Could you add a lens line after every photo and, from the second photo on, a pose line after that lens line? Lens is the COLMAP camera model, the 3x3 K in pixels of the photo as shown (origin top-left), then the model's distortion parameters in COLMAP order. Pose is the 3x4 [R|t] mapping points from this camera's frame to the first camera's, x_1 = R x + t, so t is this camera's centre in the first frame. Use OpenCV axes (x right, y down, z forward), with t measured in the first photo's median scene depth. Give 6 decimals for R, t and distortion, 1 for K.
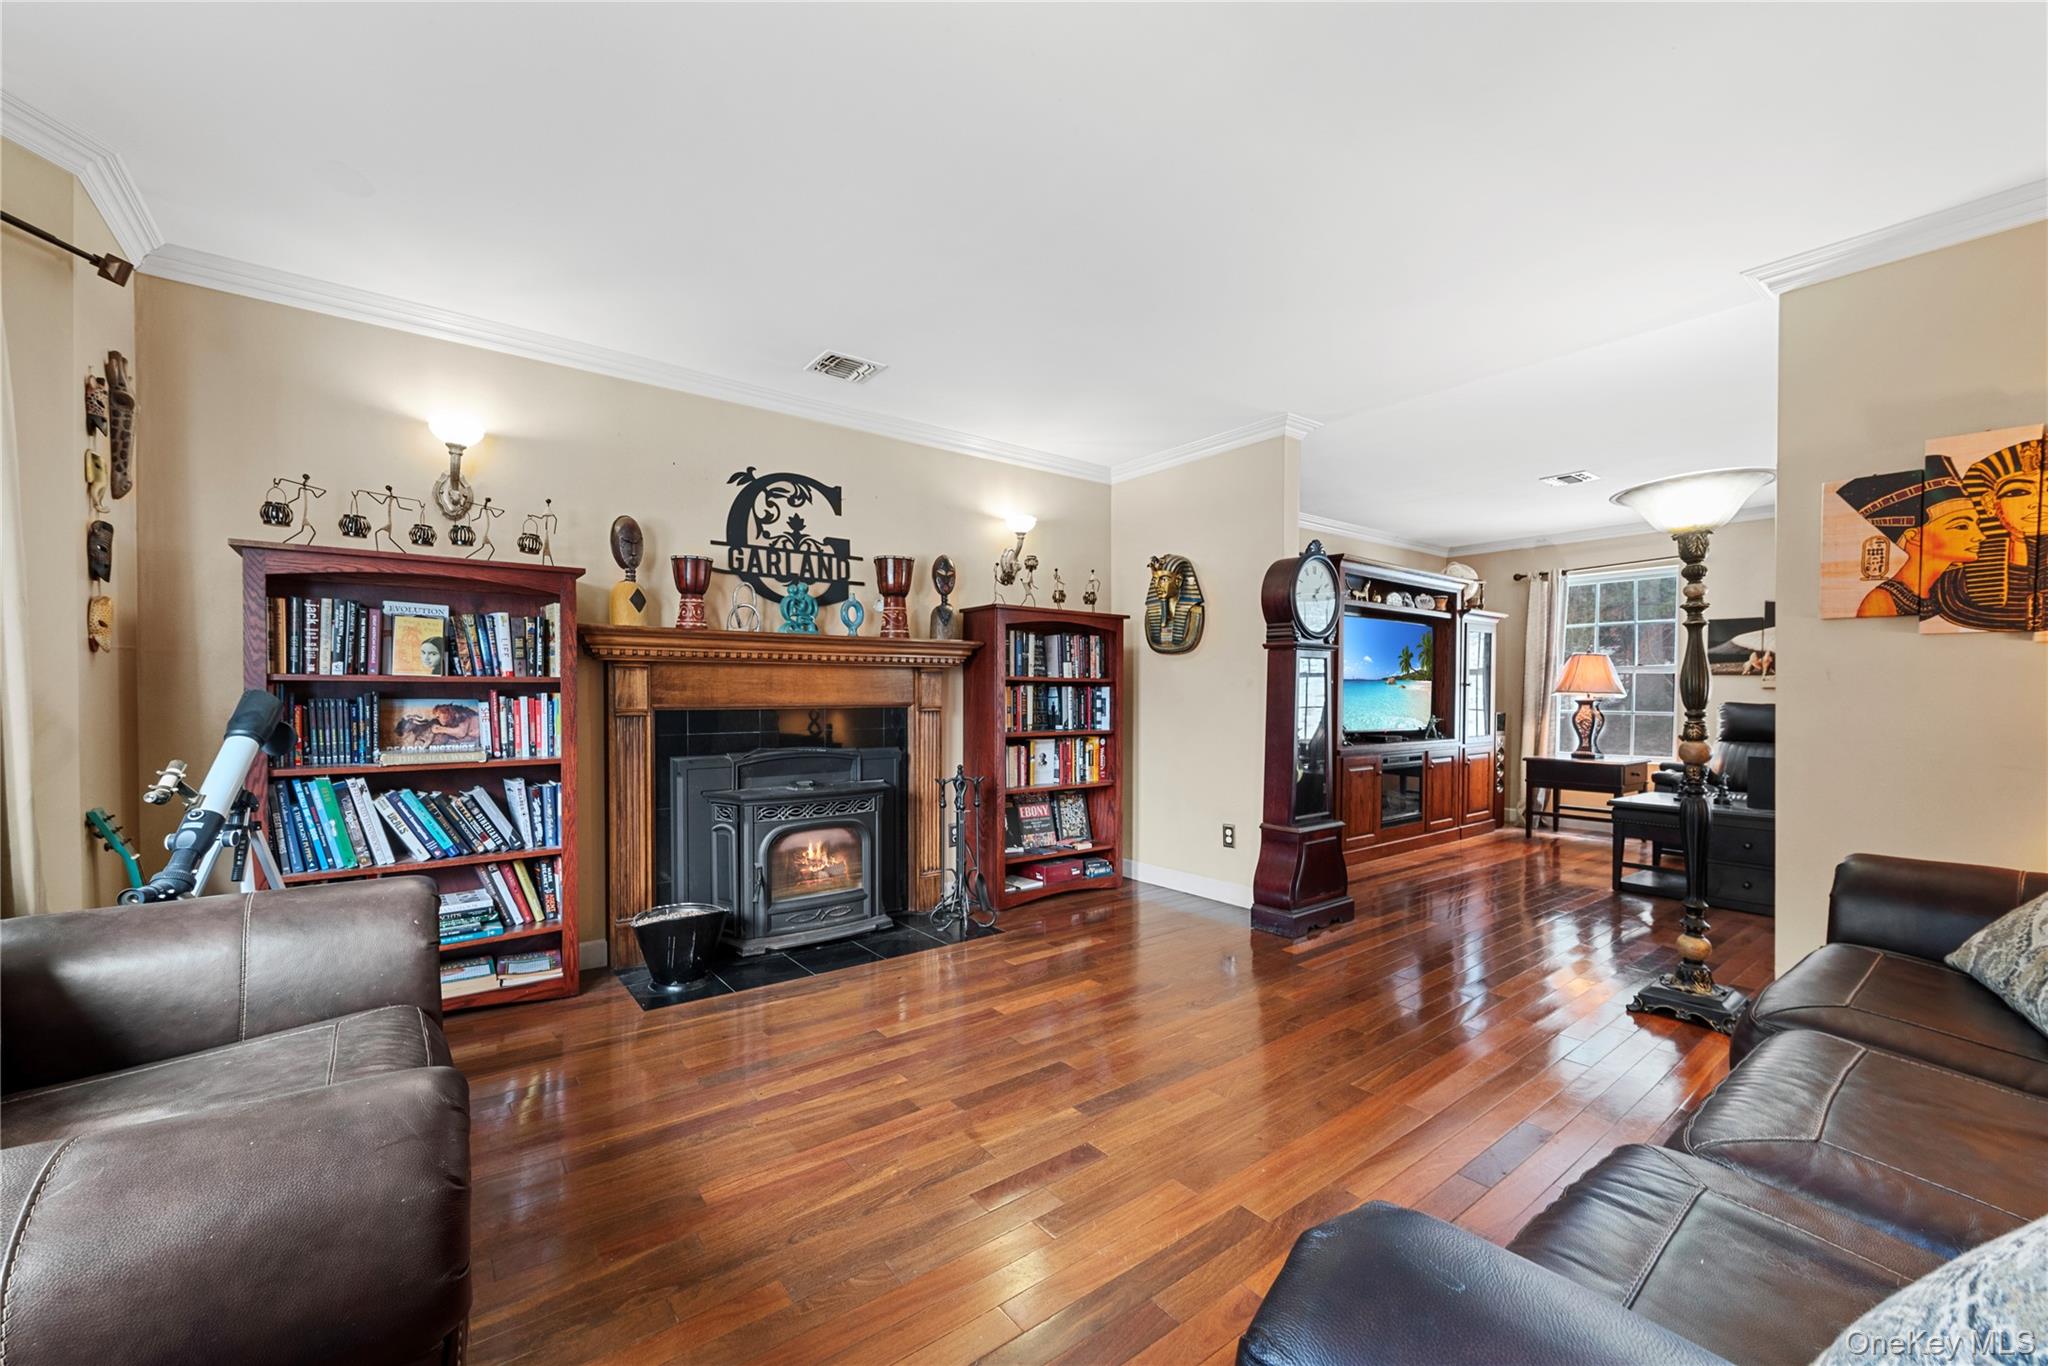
lens RADIAL K [[822.7, 0, 1025.7], [0, 822.7, 688.7], [0, 0, 1]] dist [0.000171, -0.000152]
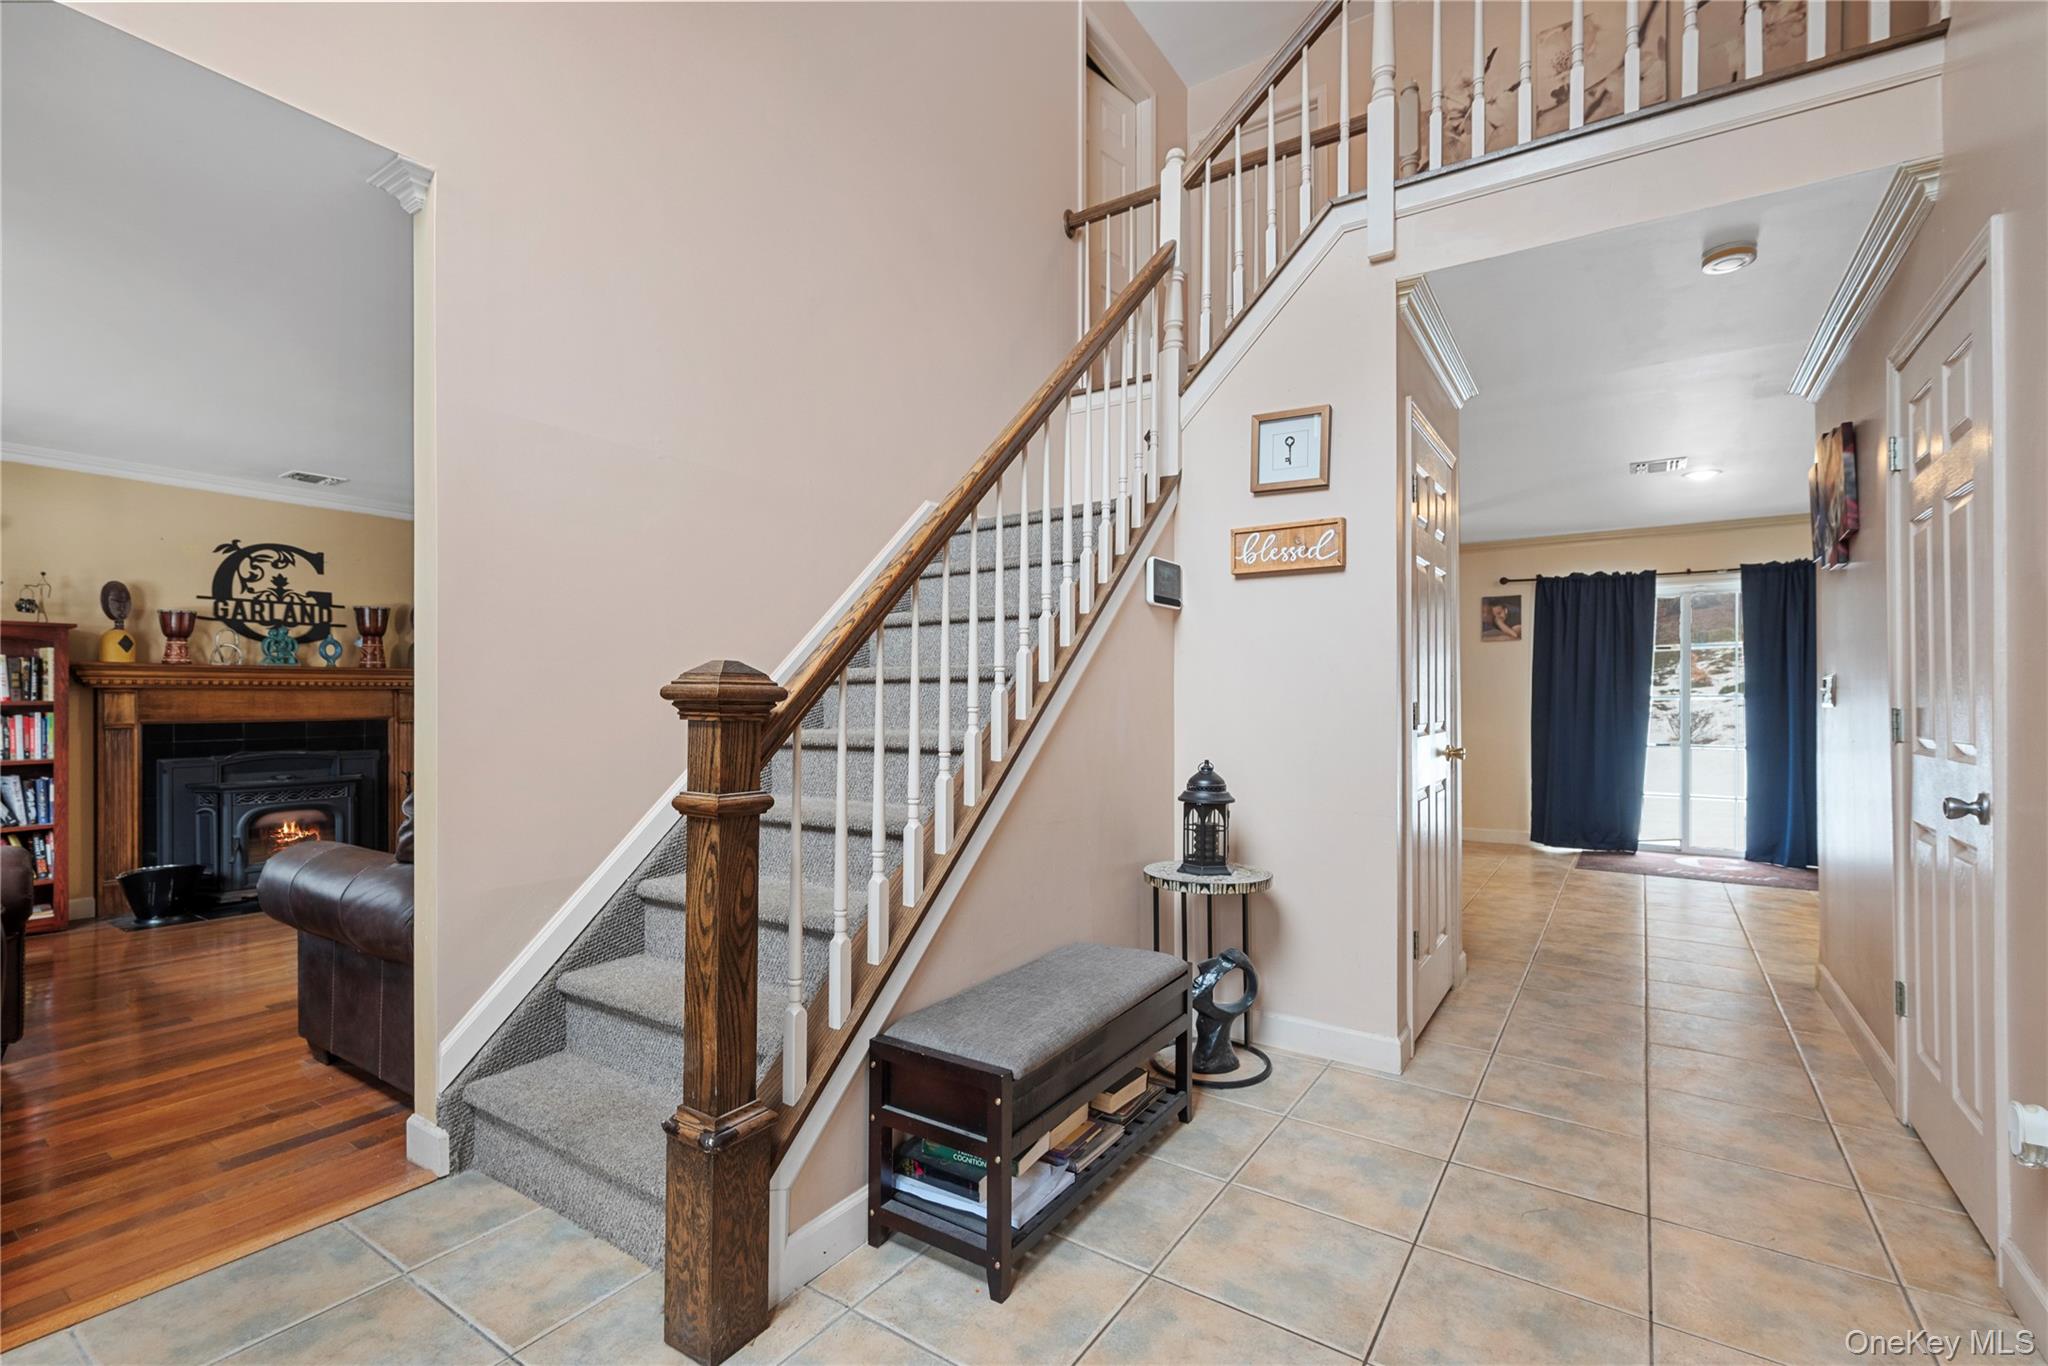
lens RADIAL K [[915.4, 0, 1024.0], [0, 915.4, 683.0], [0, 0, 1]] dist [0.000074, 0.000977]
pose [[0.949683, 0.001921, 0.313207, 0.419598], [0.001259, 0.999950, -0.009951, -0.022548], [-0.313210, 0.009844, 0.949633, -0.815578]]
